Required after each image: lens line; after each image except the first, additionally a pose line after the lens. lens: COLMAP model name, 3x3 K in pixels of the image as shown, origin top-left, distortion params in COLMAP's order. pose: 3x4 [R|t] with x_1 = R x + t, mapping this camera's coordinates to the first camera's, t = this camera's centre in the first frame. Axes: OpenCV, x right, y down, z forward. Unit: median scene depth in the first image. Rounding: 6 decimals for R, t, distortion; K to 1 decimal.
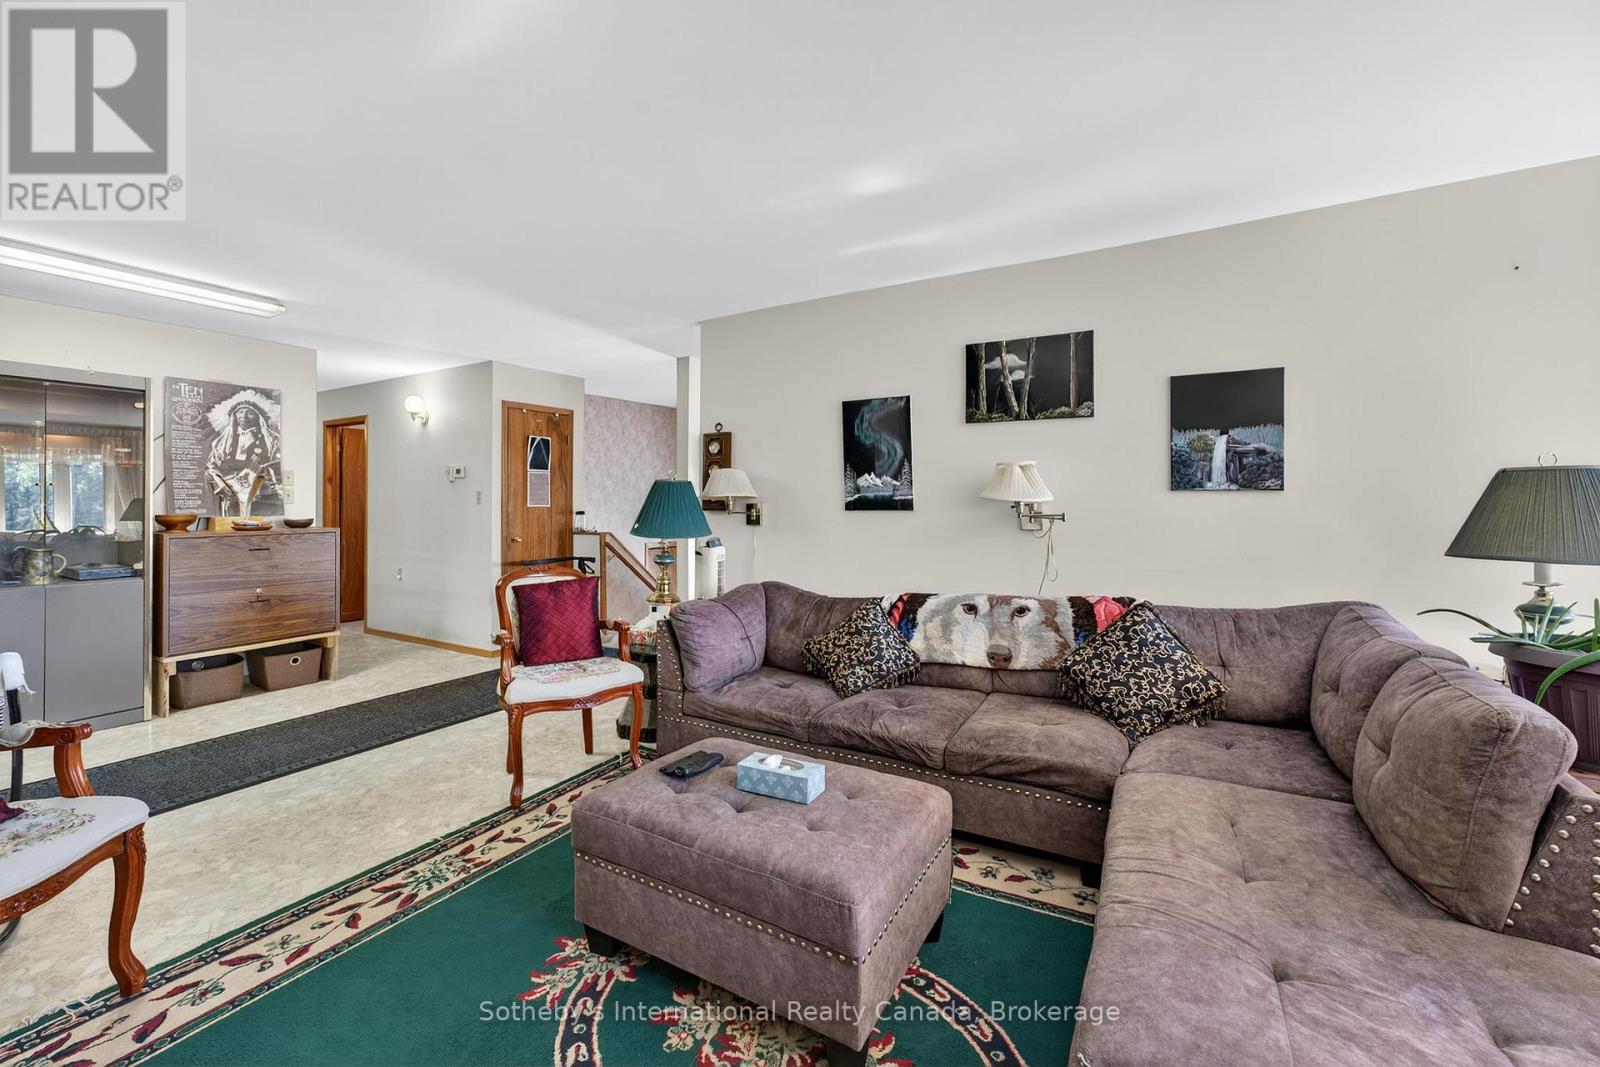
lens RADIAL K [[651.3, 0, 801.6], [0, 651.3, 500.5], [0, 0, 1]] dist [0.000806, 0.000397]
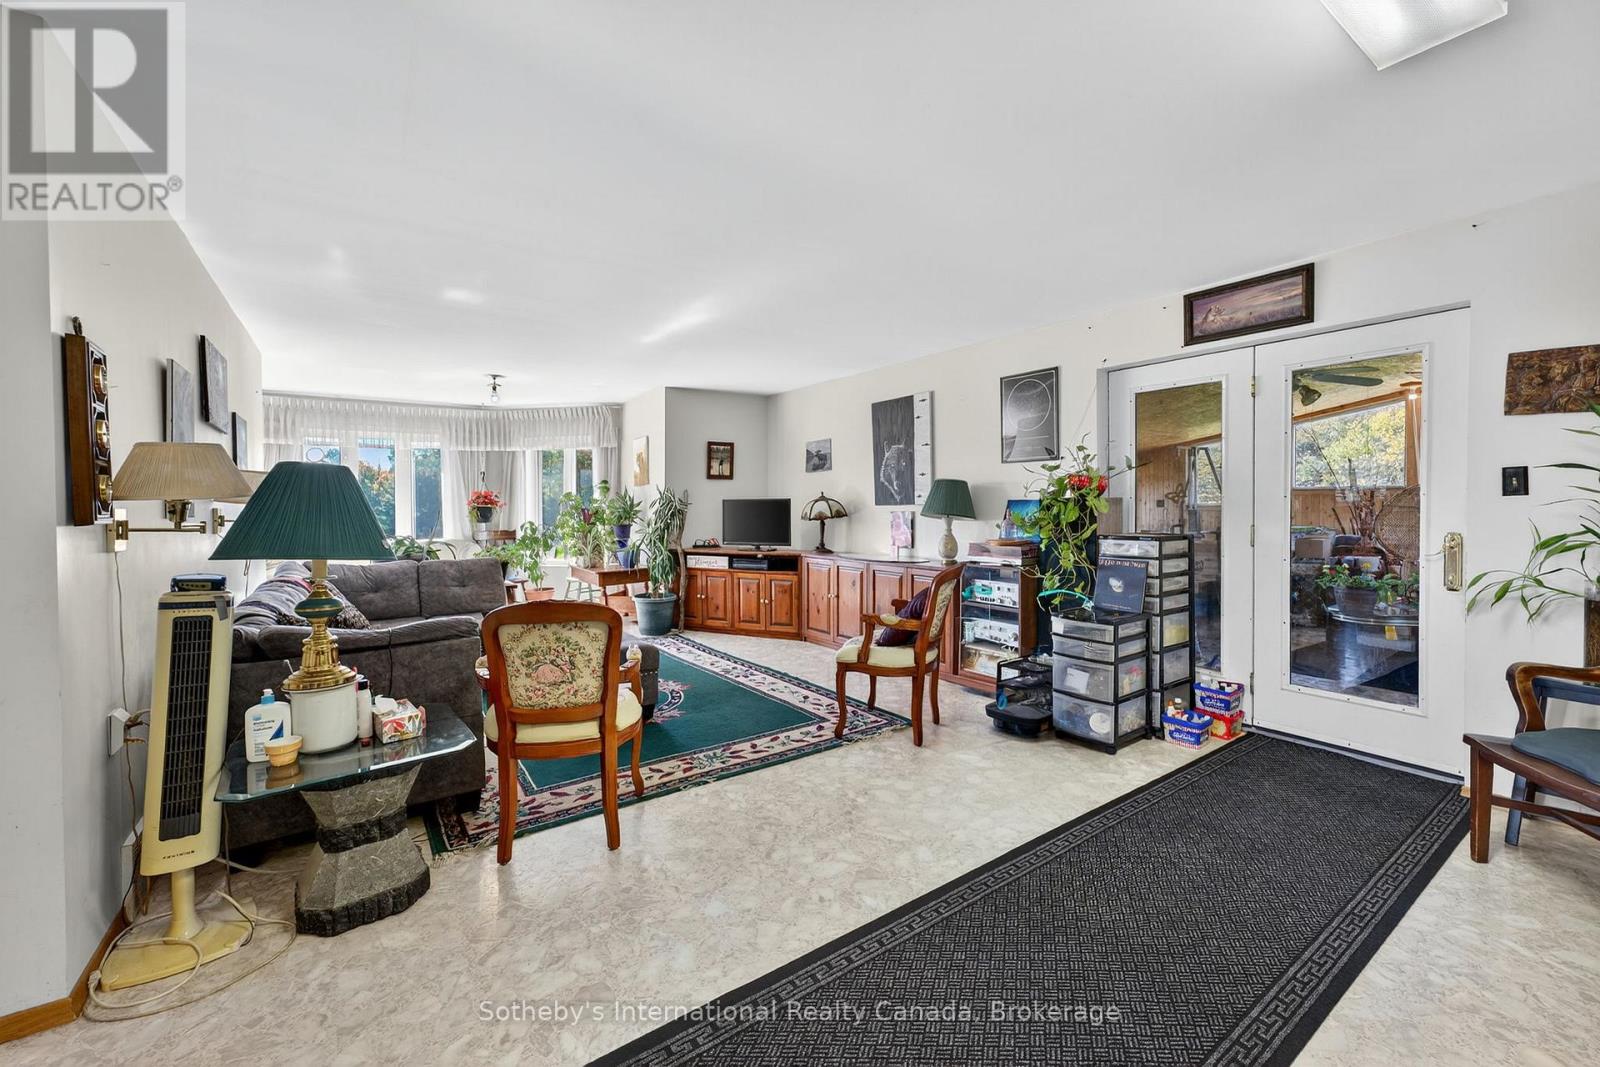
lens RADIAL K [[651.3, 0, 797.0], [0, 651.3, 520.7], [0, 0, 1]] dist [0.000806, 0.000397]
pose [[-0.907822, -0.004933, 0.419328, -1.382958], [0.000670, 0.999912, 0.013213, 0.017981], [-0.419356, 0.012276, -0.907739, 2.297102]]
